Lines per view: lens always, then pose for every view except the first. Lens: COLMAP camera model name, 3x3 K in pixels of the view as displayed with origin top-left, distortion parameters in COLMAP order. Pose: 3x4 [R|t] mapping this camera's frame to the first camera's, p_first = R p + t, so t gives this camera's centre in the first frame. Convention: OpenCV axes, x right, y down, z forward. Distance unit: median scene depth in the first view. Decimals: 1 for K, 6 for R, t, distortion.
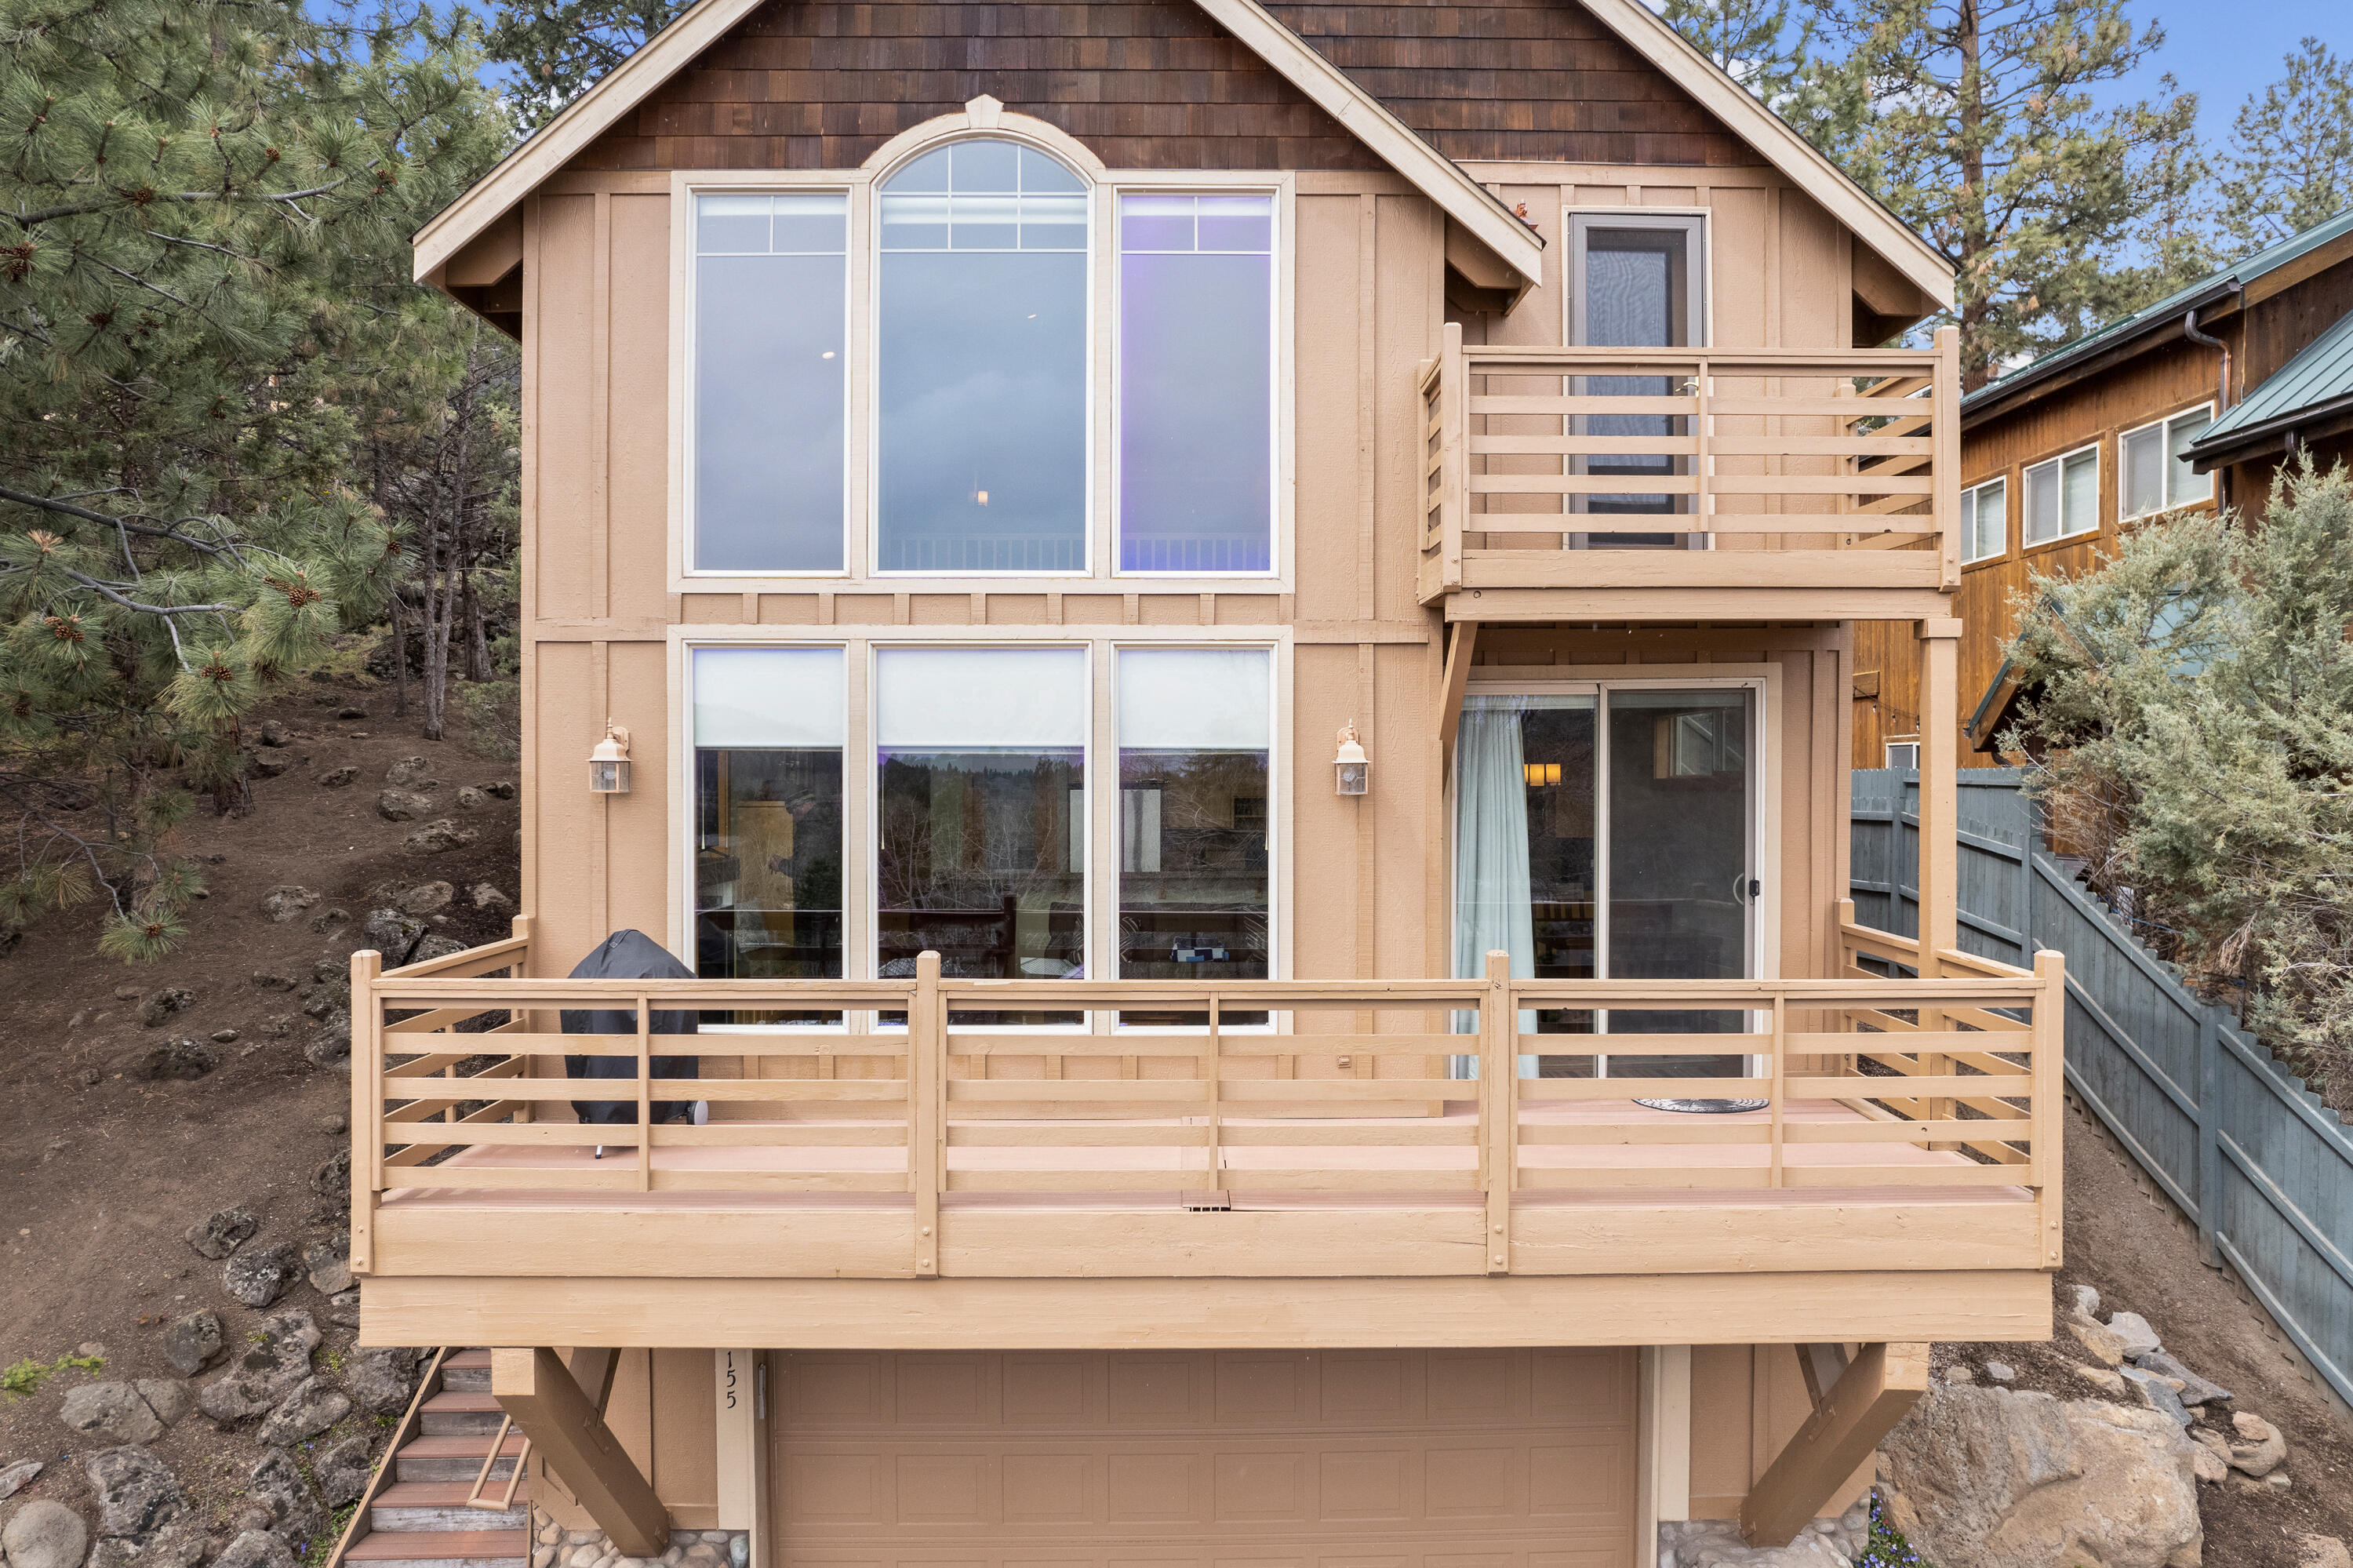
lens RADIAL K [[1523.5, 0, 1186.6], [0, 1523.5, 794.8], [0, 0, 1]] dist [-0.073025, 0.059246]
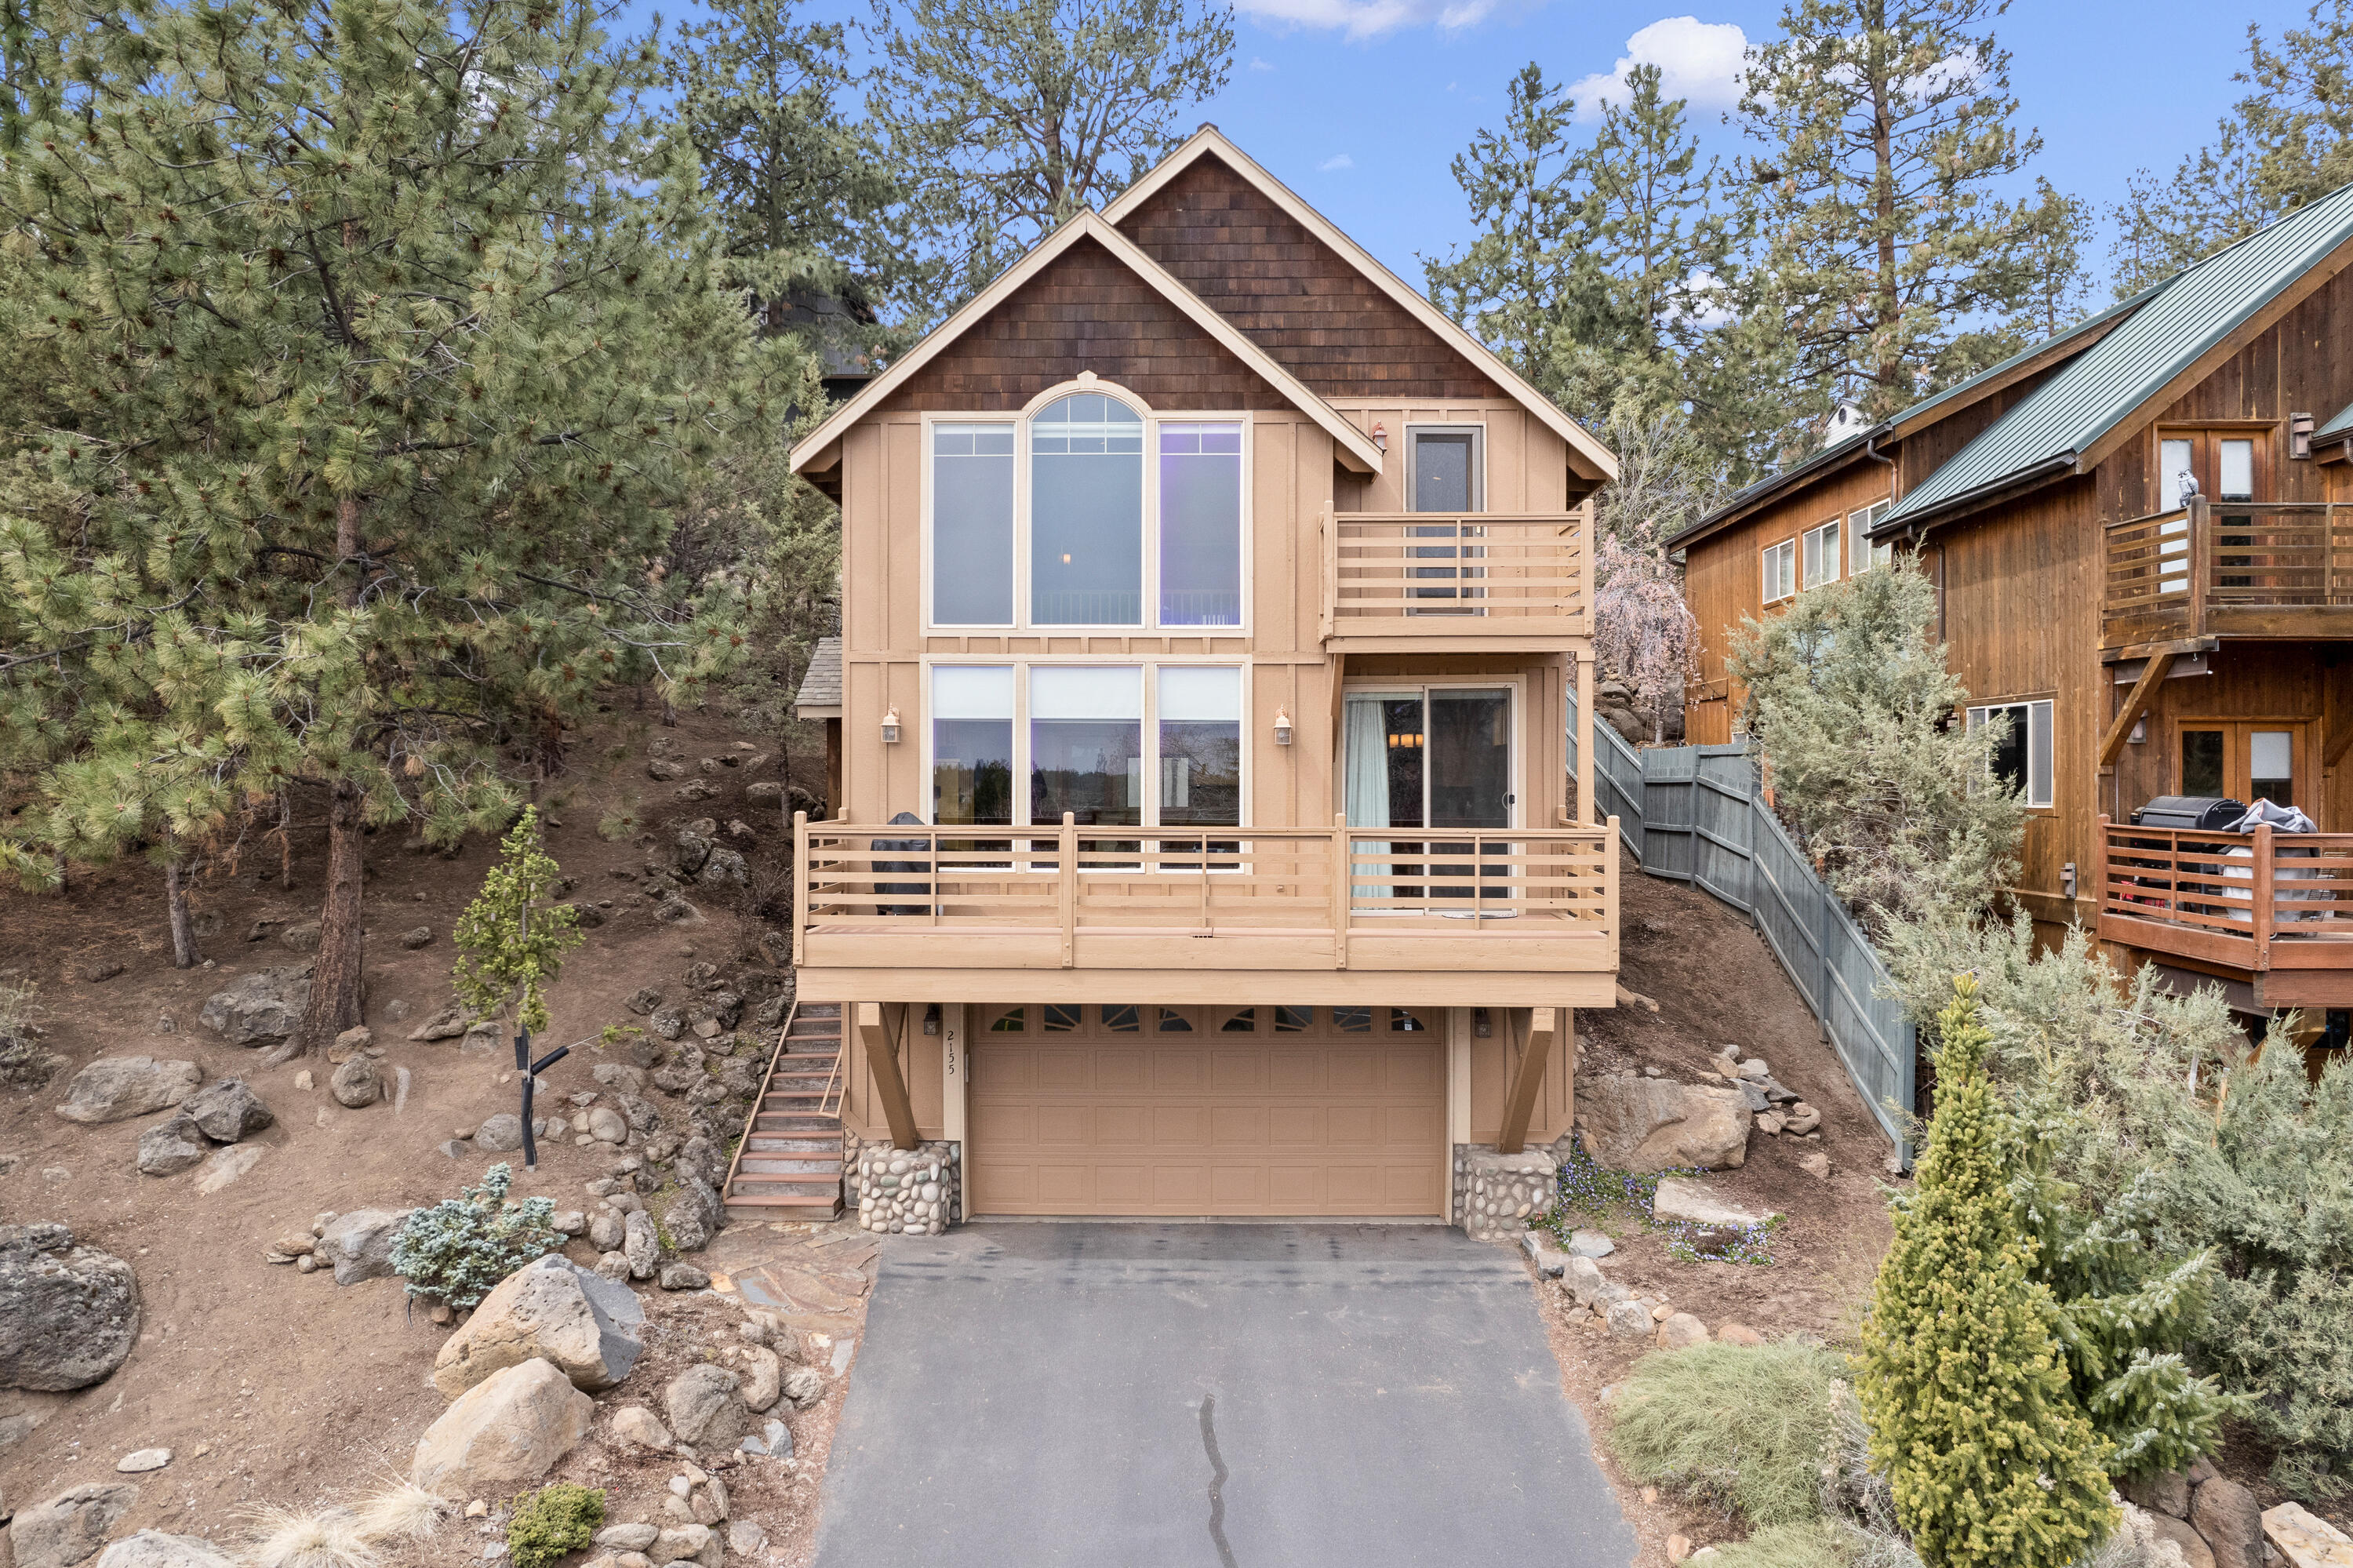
lens RADIAL K [[1508.7, 0, 1176.5], [0, 1508.7, 784.0], [0, 0, 1]] dist [-0.076661, 0.066351]
pose [[0.999465, 0.002488, -0.032614, 0.037229], [-0.002834, 0.999940, -0.010560, 0.067767], [0.032586, 0.010647, 0.999412, -0.853420]]
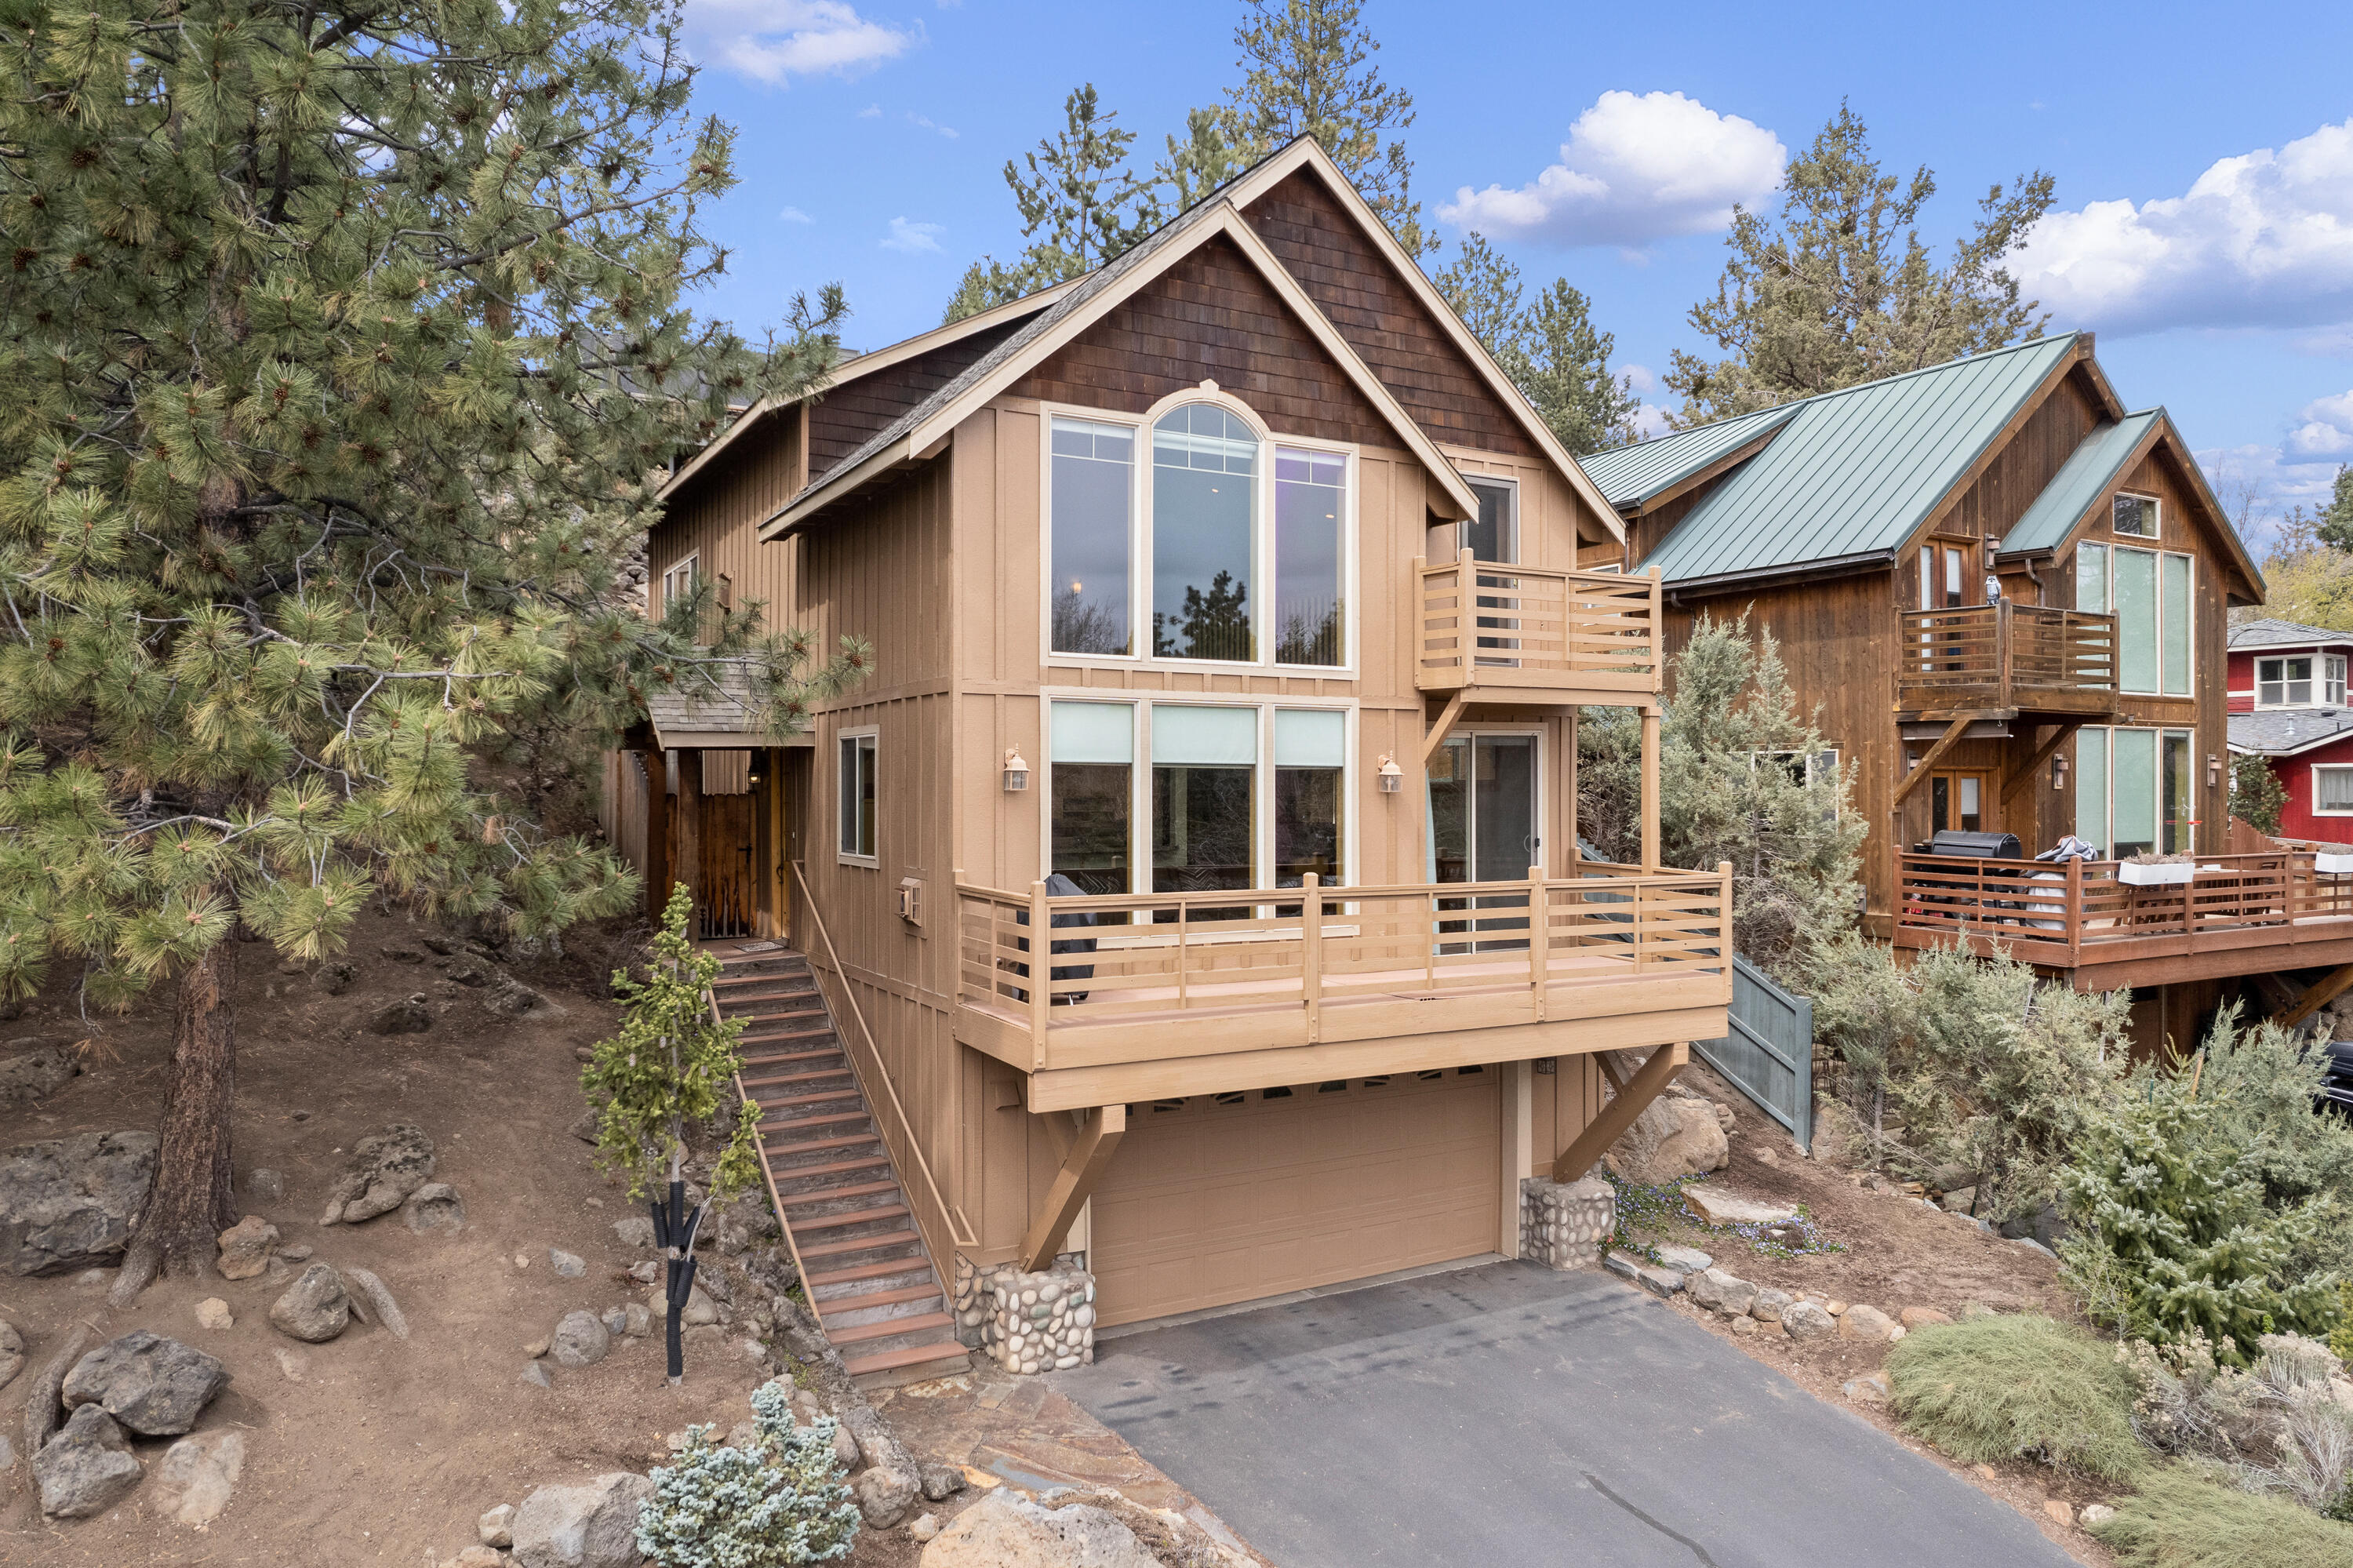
lens RADIAL K [[1538.5, 0, 1177.3], [0, 1538.5, 779.8], [0, 0, 1]] dist [-0.078136, 0.073879]
pose [[0.880994, 0.004070, 0.473110, -0.977838], [0.002487, 0.999909, -0.013233, 0.008626], [-0.473121, 0.012834, 0.880904, -0.495807]]
